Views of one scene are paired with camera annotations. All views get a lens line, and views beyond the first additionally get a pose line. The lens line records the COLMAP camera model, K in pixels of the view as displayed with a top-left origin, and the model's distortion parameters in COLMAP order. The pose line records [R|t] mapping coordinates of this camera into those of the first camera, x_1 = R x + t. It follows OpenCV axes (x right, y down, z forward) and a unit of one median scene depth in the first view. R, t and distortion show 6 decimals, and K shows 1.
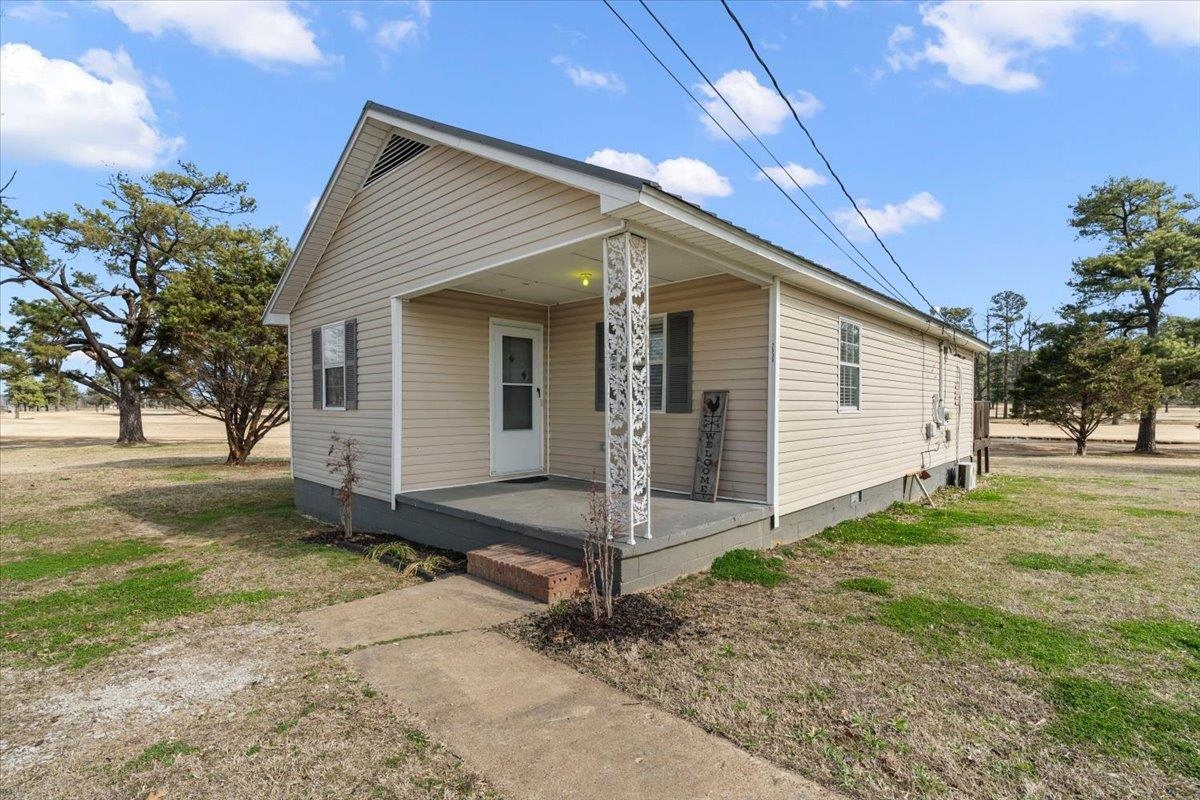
lens RADIAL K [[550.7, 0, 594.3], [0, 550.7, 402.0], [0, 0, 1]] dist [-0.001827, -0.000005]
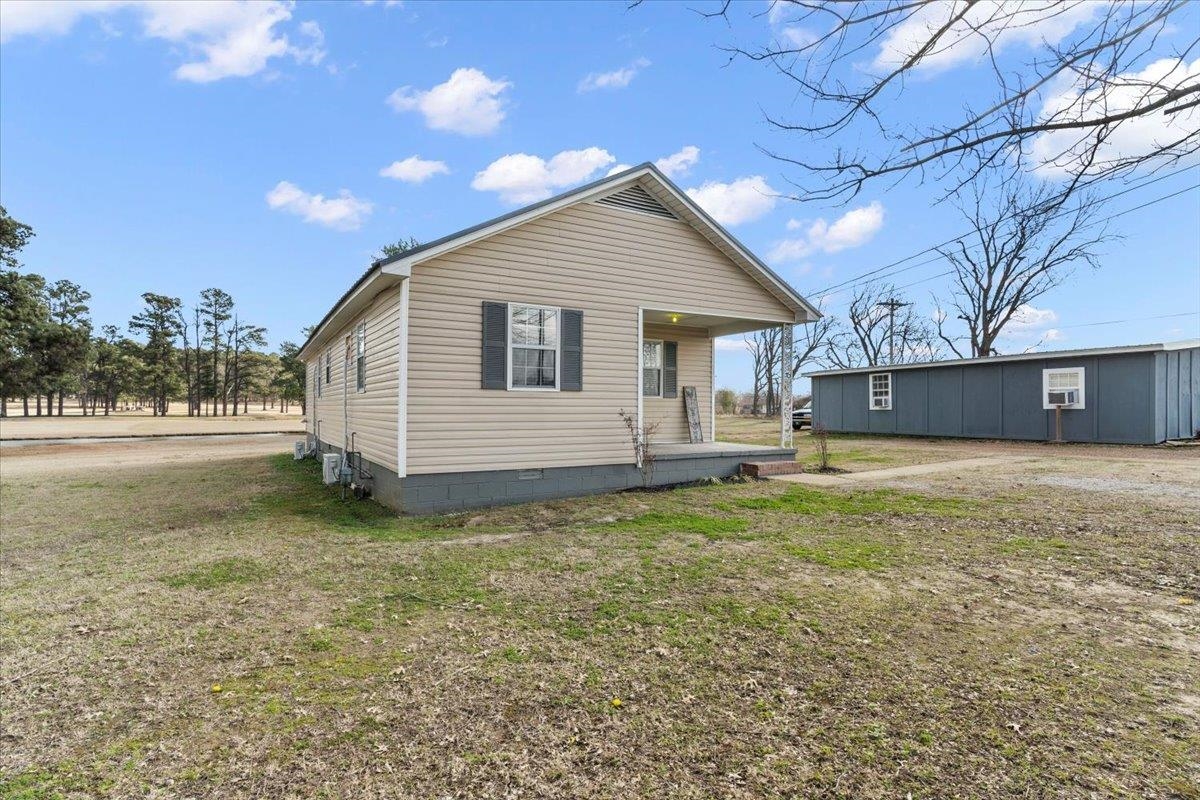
lens RADIAL K [[613.3, 0, 600.0], [0, 613.3, 400.0], [0, 0, 1]] dist [-0.000607, 0.000117]
pose [[0.257355, 0.010767, 0.966257, -0.807103], [-0.007893, 0.999928, -0.009040, 0.020604], [-0.966285, -0.005301, 0.257421, 0.315190]]
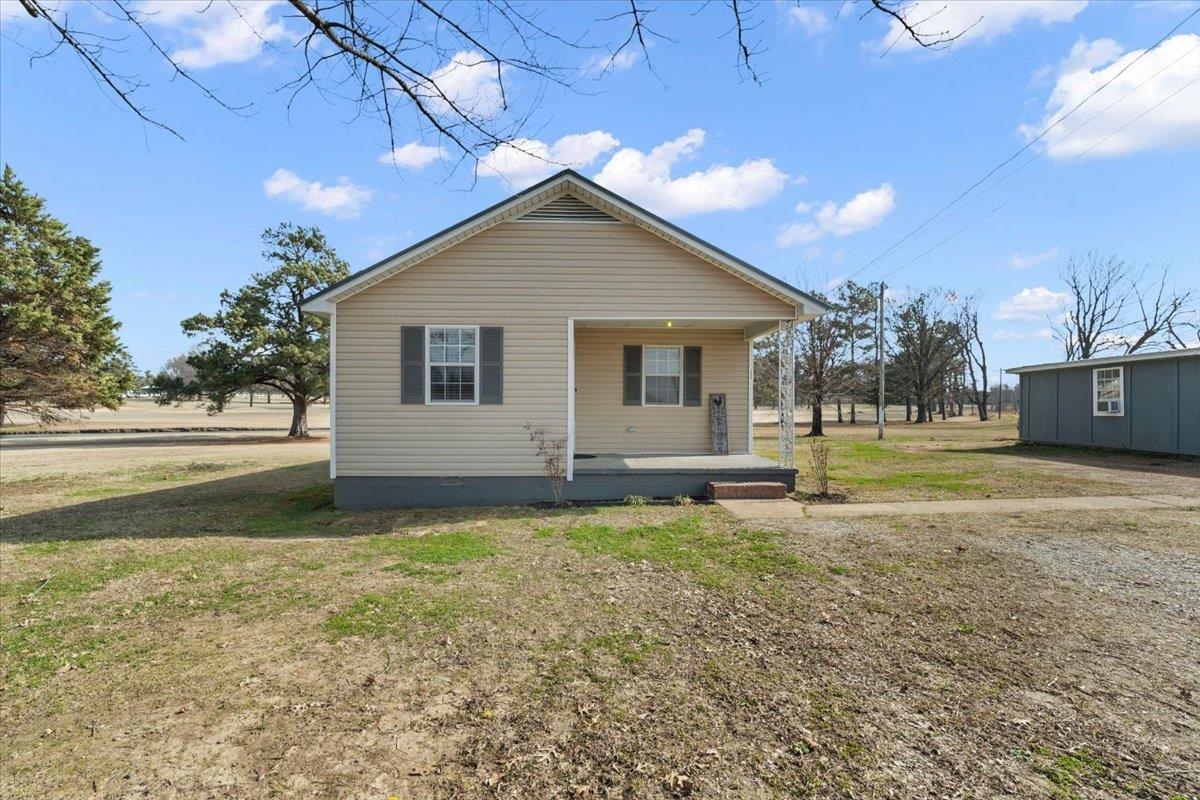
lens RADIAL K [[550.7, 0, 594.3], [0, 550.7, 402.0], [0, 0, 1]] dist [-0.001827, -0.000005]
pose [[0.690380, 0.003013, 0.723440, -0.564725], [-0.004479, 0.999990, 0.000109, 0.003262], [-0.723433, -0.003315, 0.690387, 0.023830]]
